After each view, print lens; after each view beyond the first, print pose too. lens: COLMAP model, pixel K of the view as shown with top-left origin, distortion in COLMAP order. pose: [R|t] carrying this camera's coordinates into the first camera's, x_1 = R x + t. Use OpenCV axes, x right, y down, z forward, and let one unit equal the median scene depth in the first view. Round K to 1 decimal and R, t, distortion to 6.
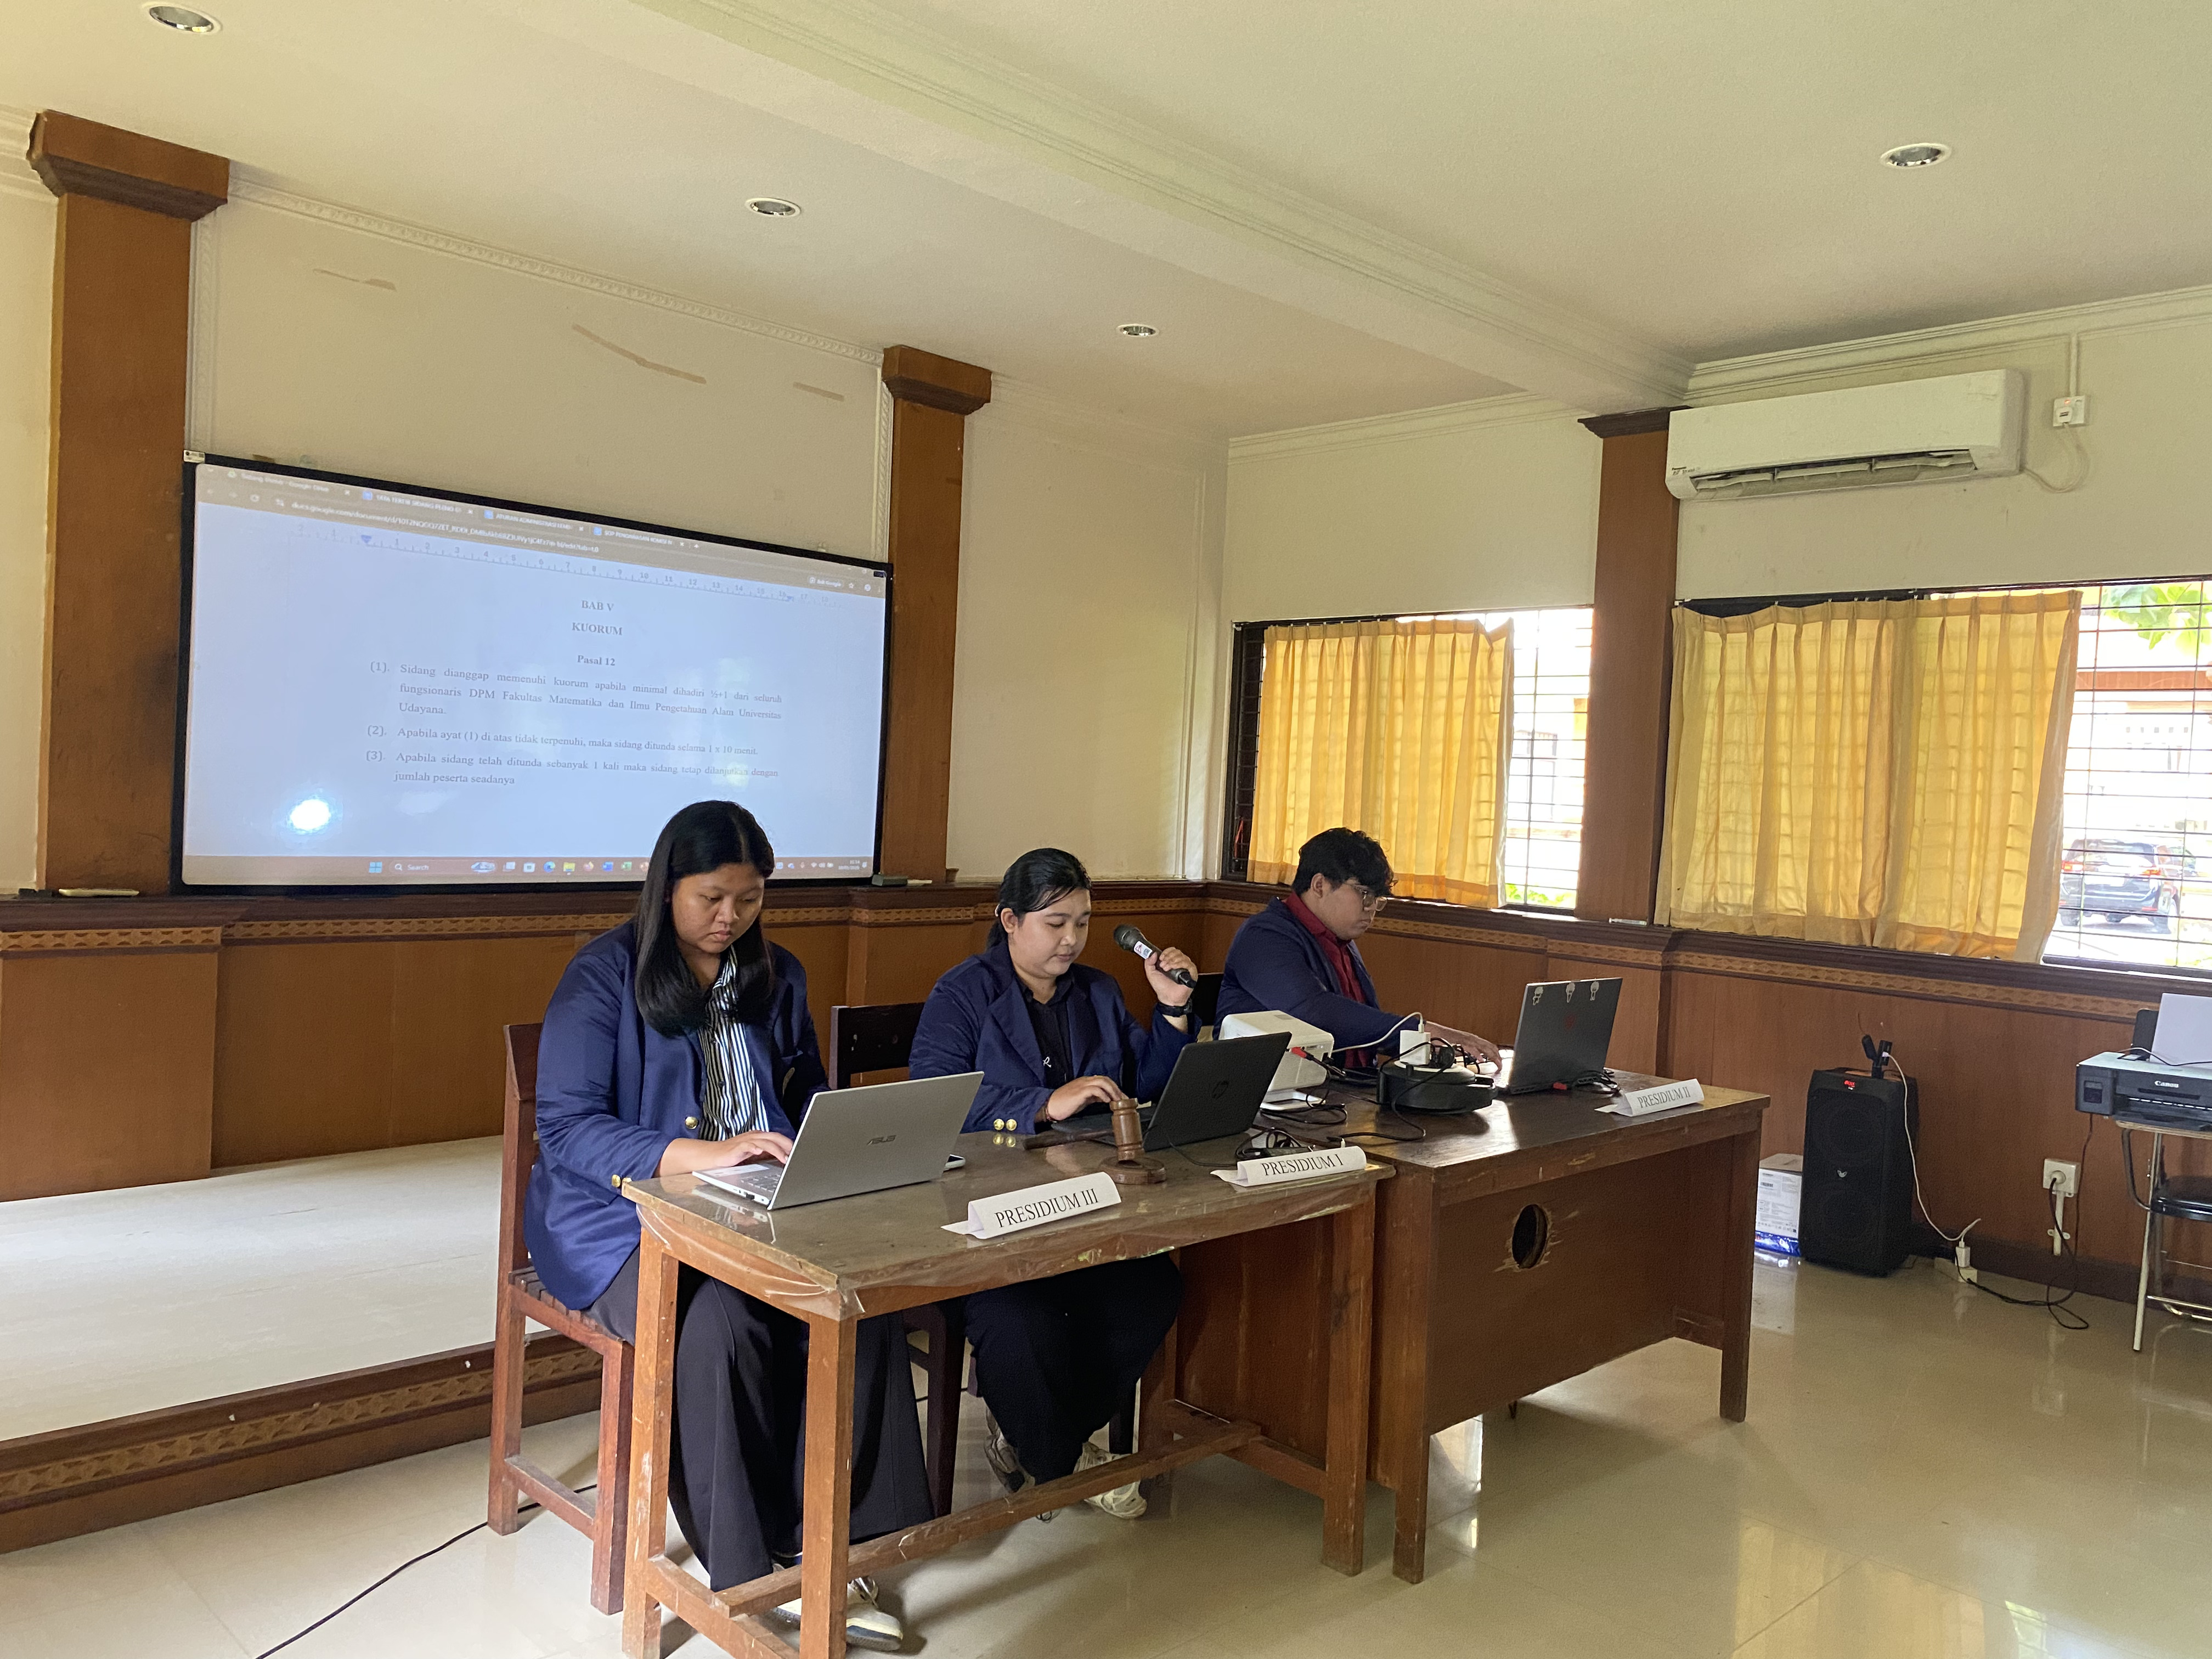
lens RADIAL K [[1703.9, 0, 1149.7], [0, 1703.9, 824.3], [0, 0, 1]] dist [0.091399, -0.063522]
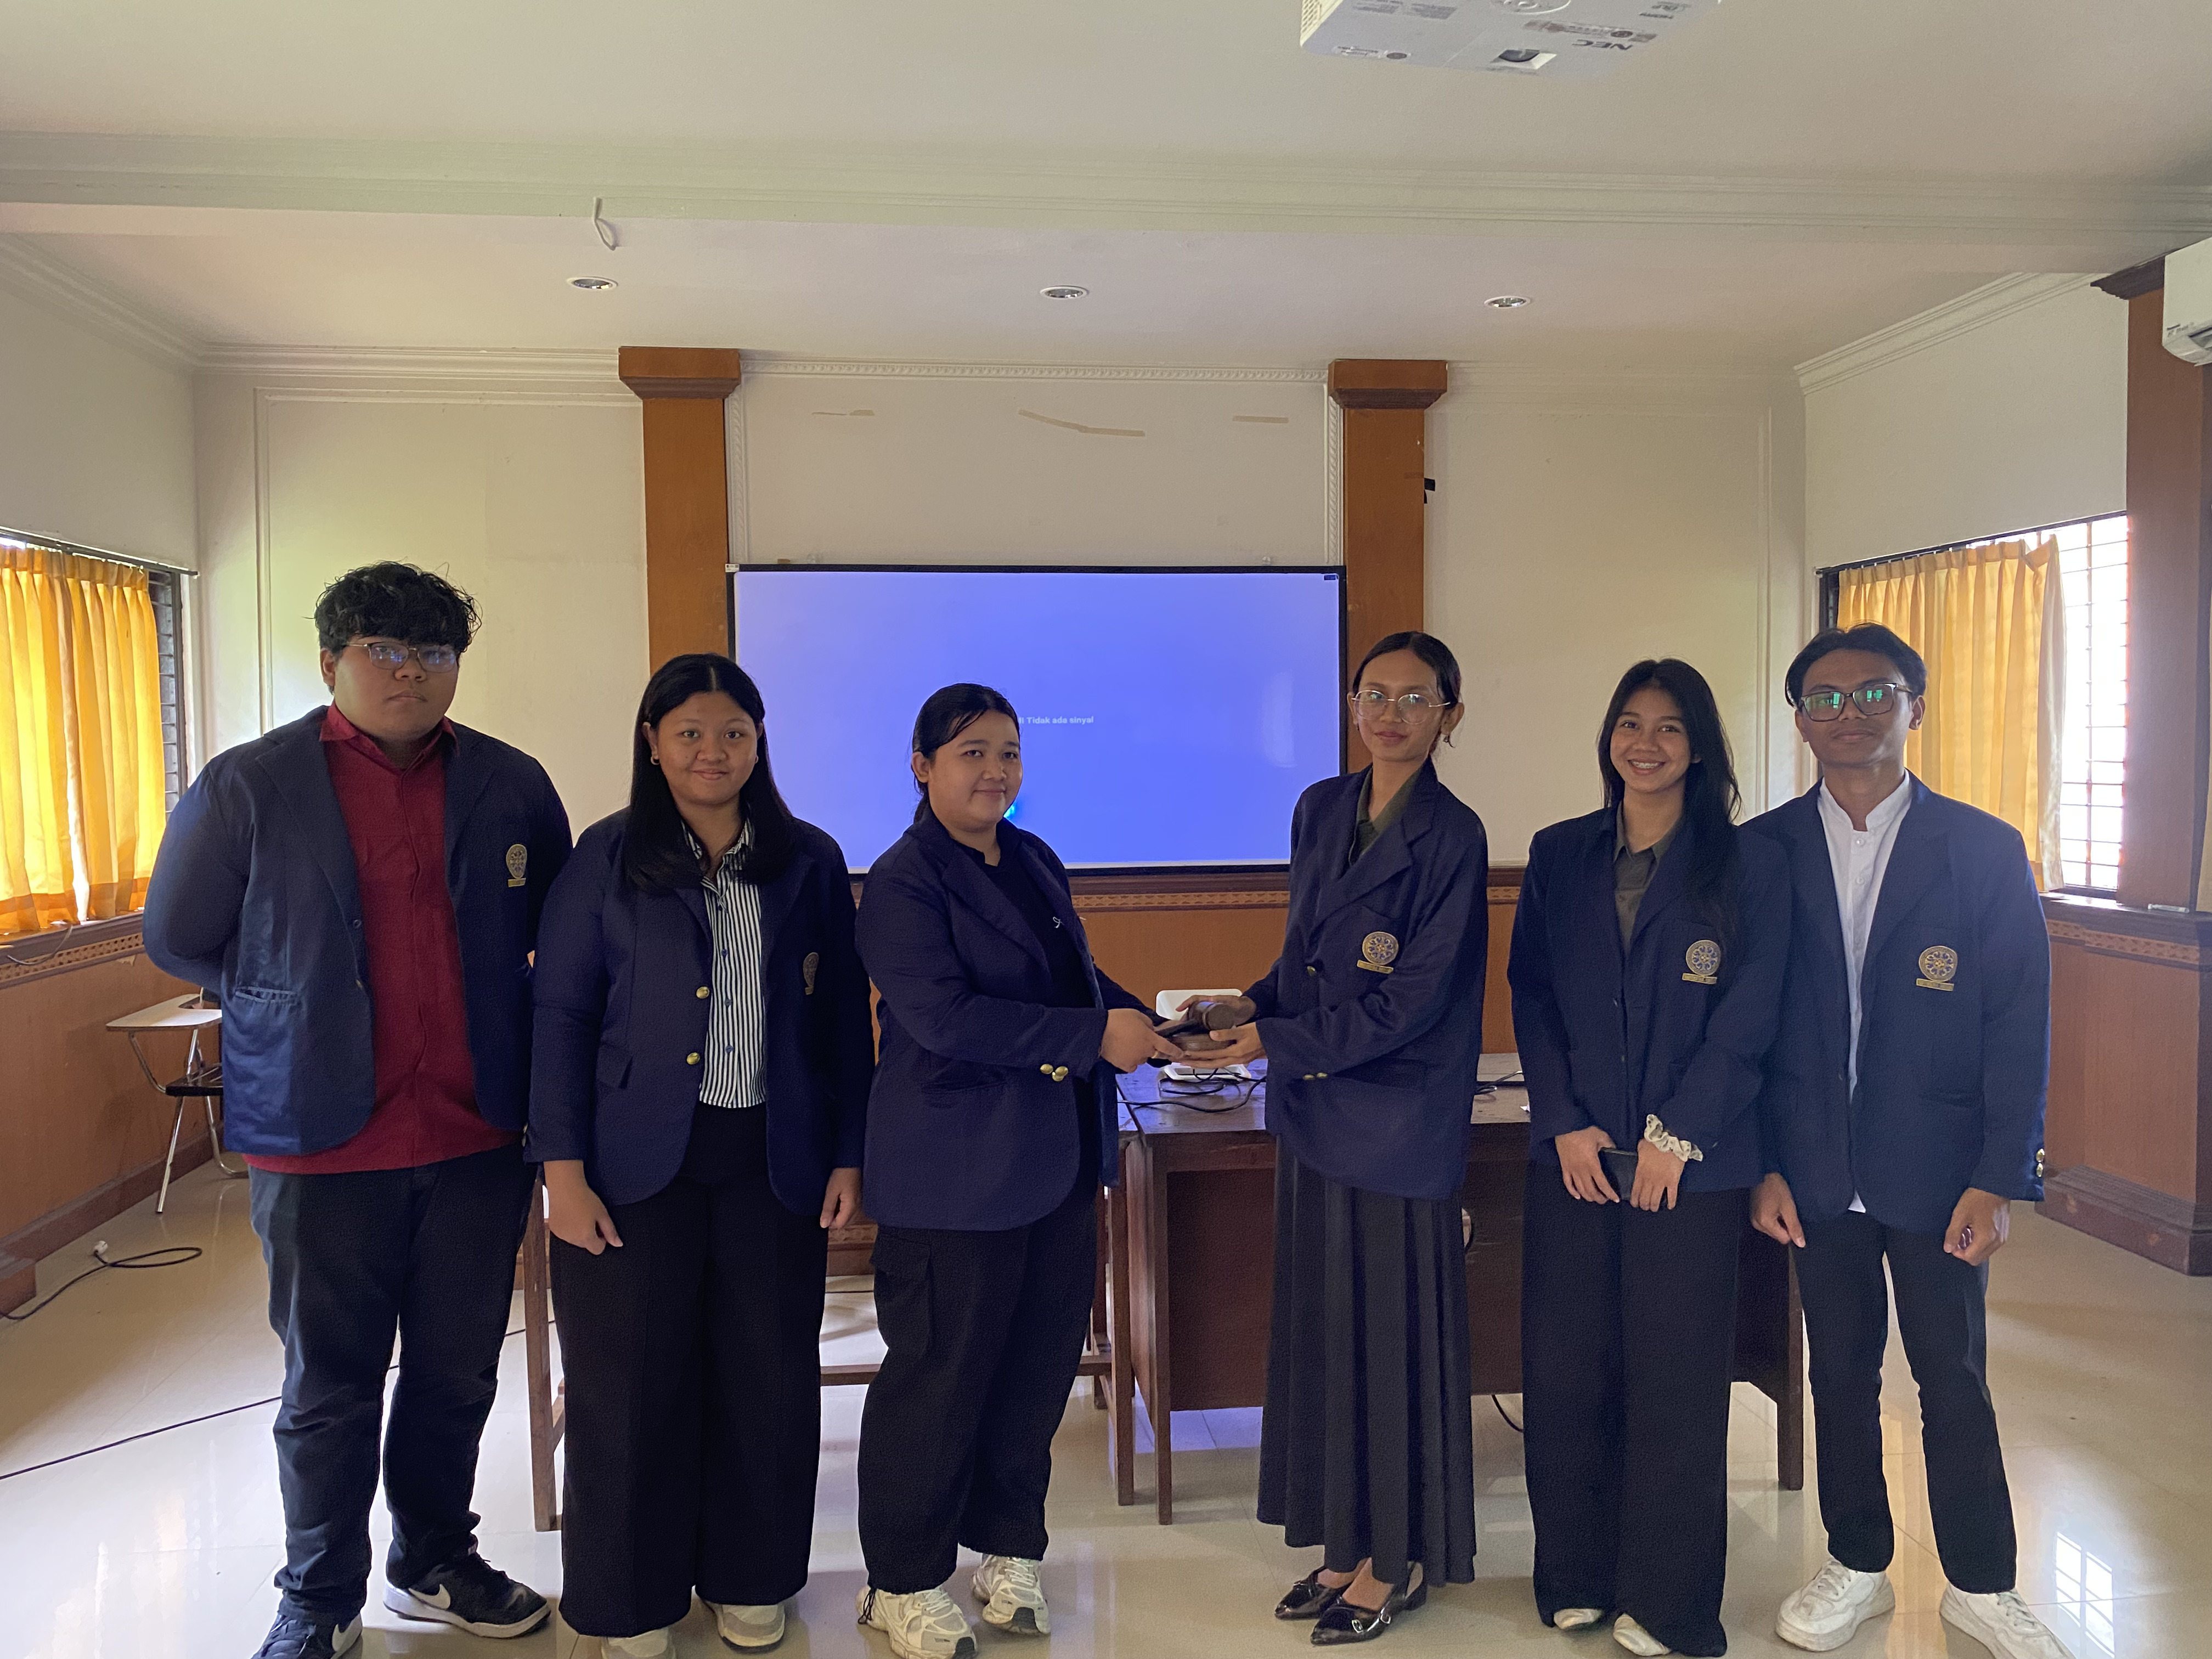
lens RADIAL K [[1703.9, 0, 1149.7], [0, 1703.9, 824.3], [0, 0, 1]] dist [0.091399, -0.063522]
pose [[0.788224, -0.021625, -0.615008, 0.409959], [0.032792, 0.999439, 0.006884, -0.002717], [0.614514, -0.025593, 0.788491, 0.084091]]
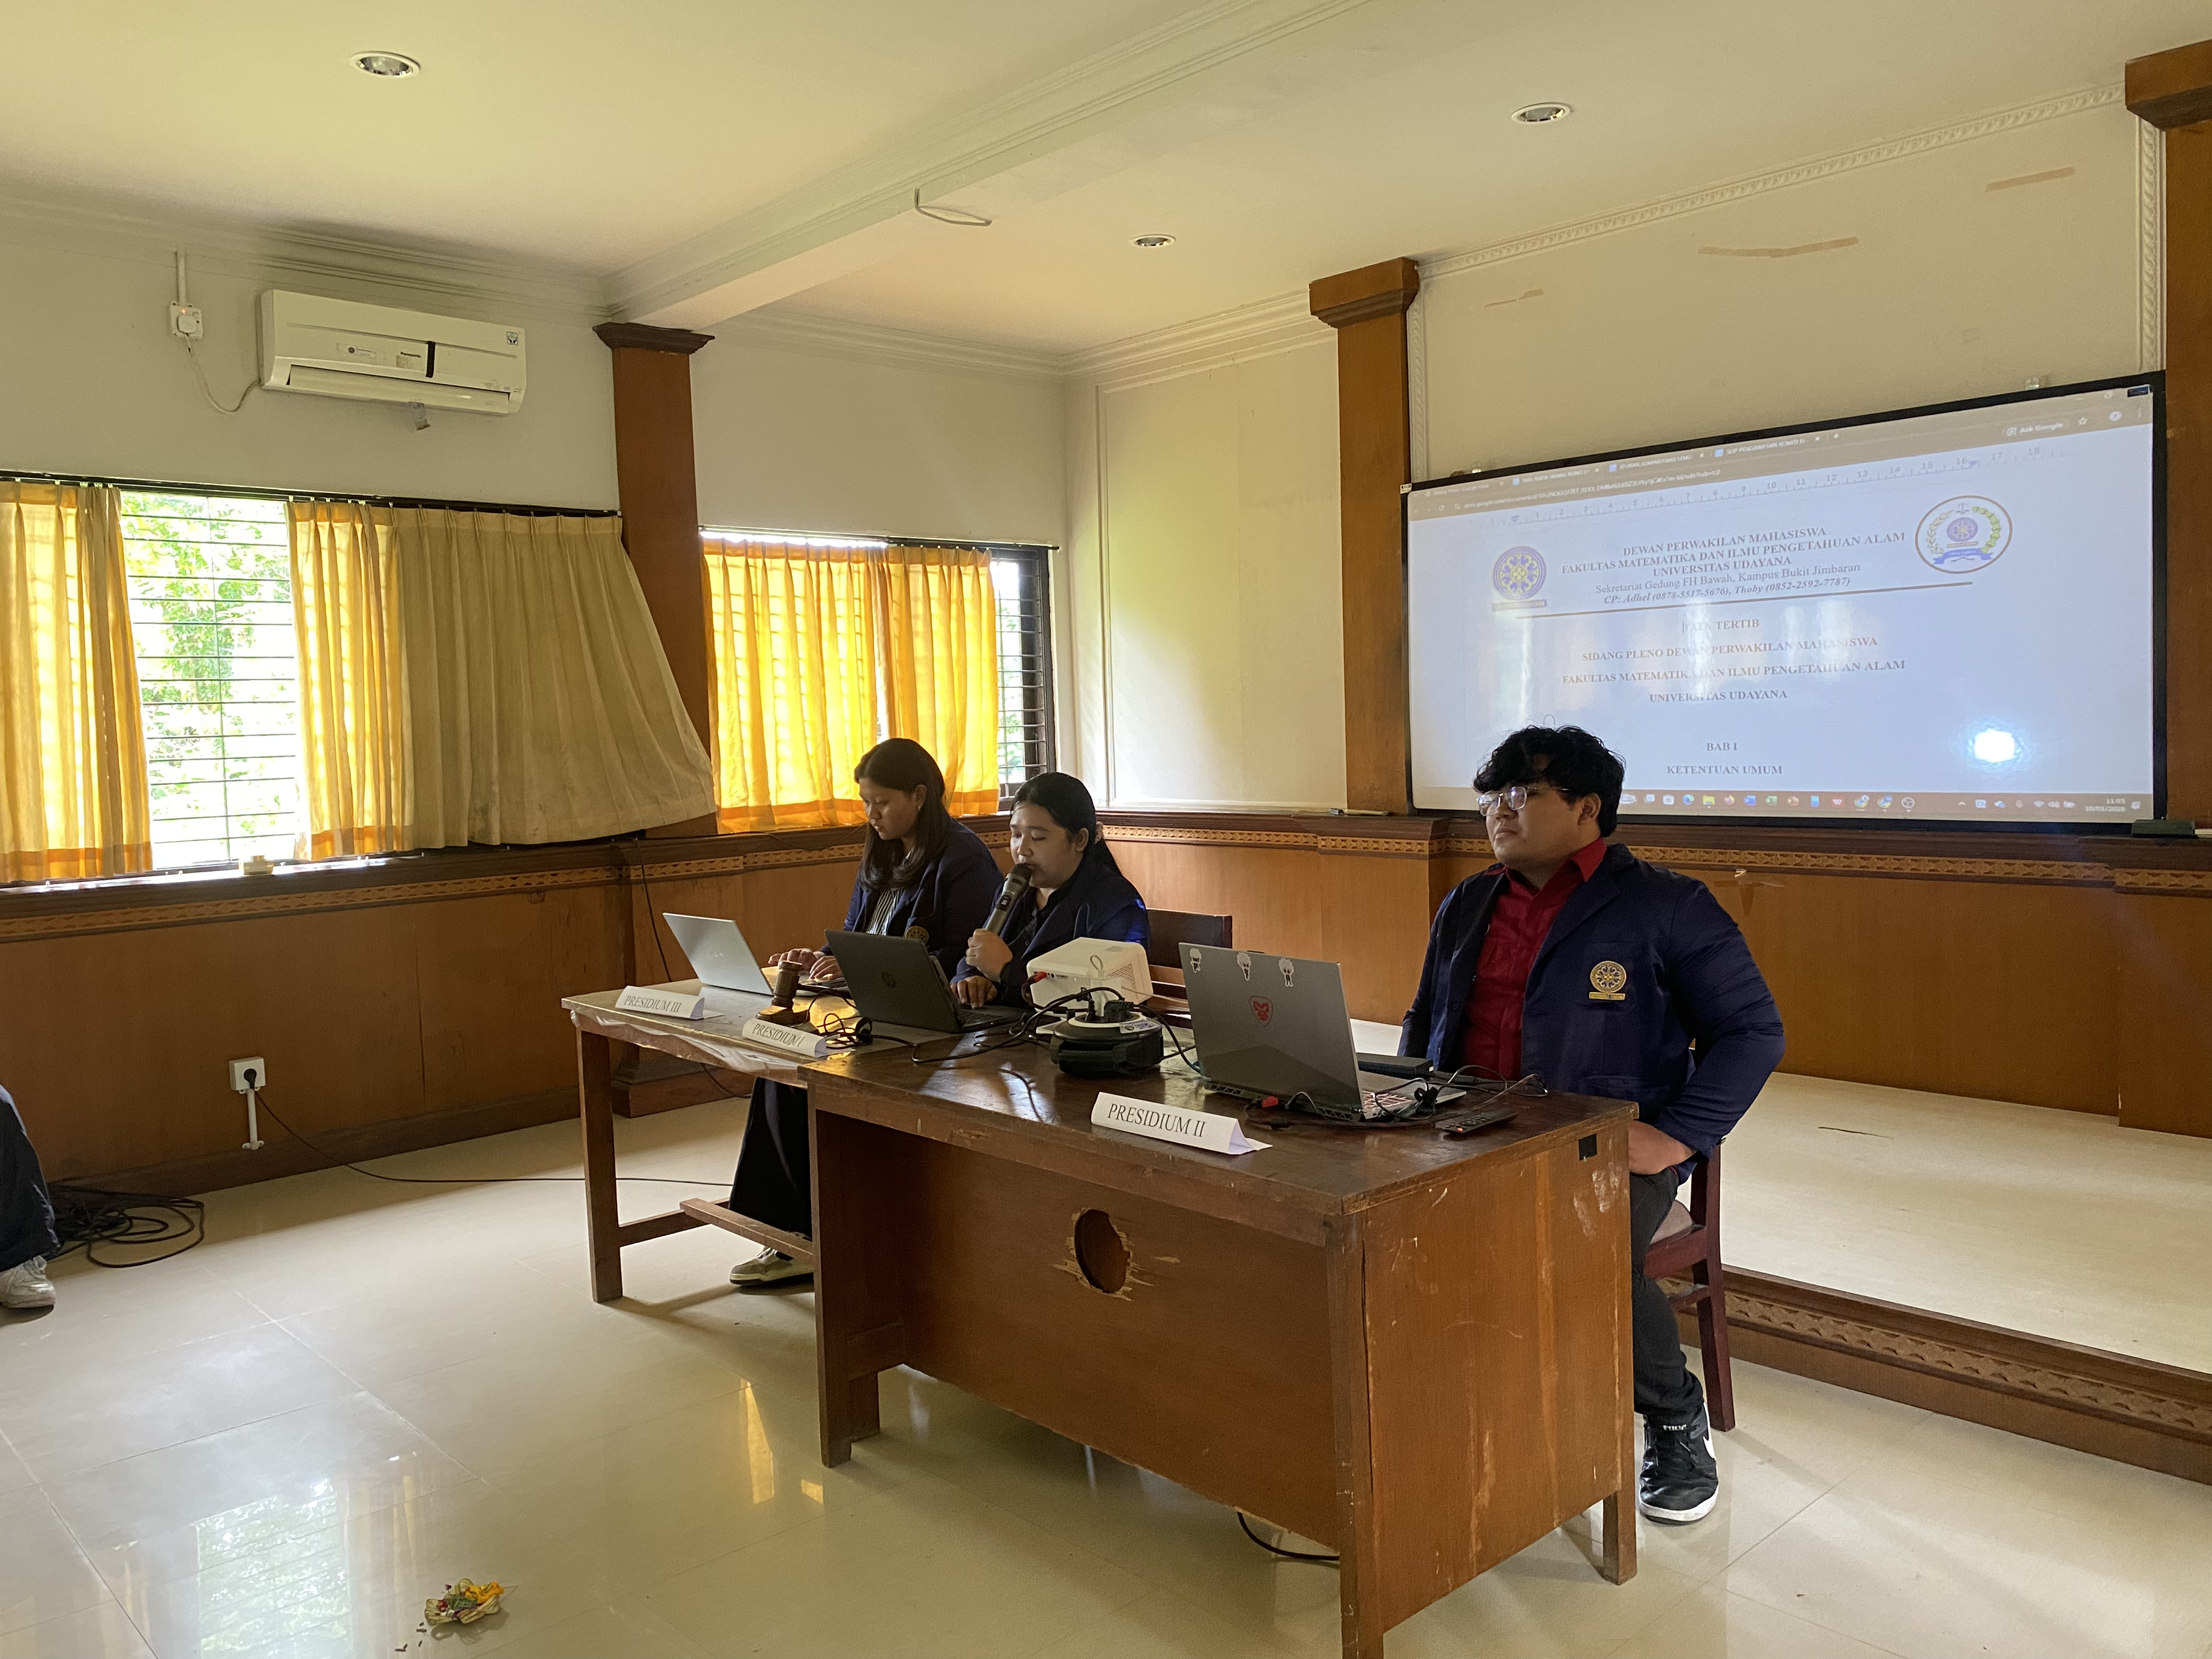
lens RADIAL K [[1778.1, 0, 1099.3], [0, 1778.1, 827.5], [0, 0, 1]] dist [0.059674, -0.072307]
pose [[-0.060805, 0.017301, -0.998000, 0.615965], [0.006402, 0.999836, 0.016943, 0.018143], [0.998129, -0.005359, -0.060906, 0.621062]]
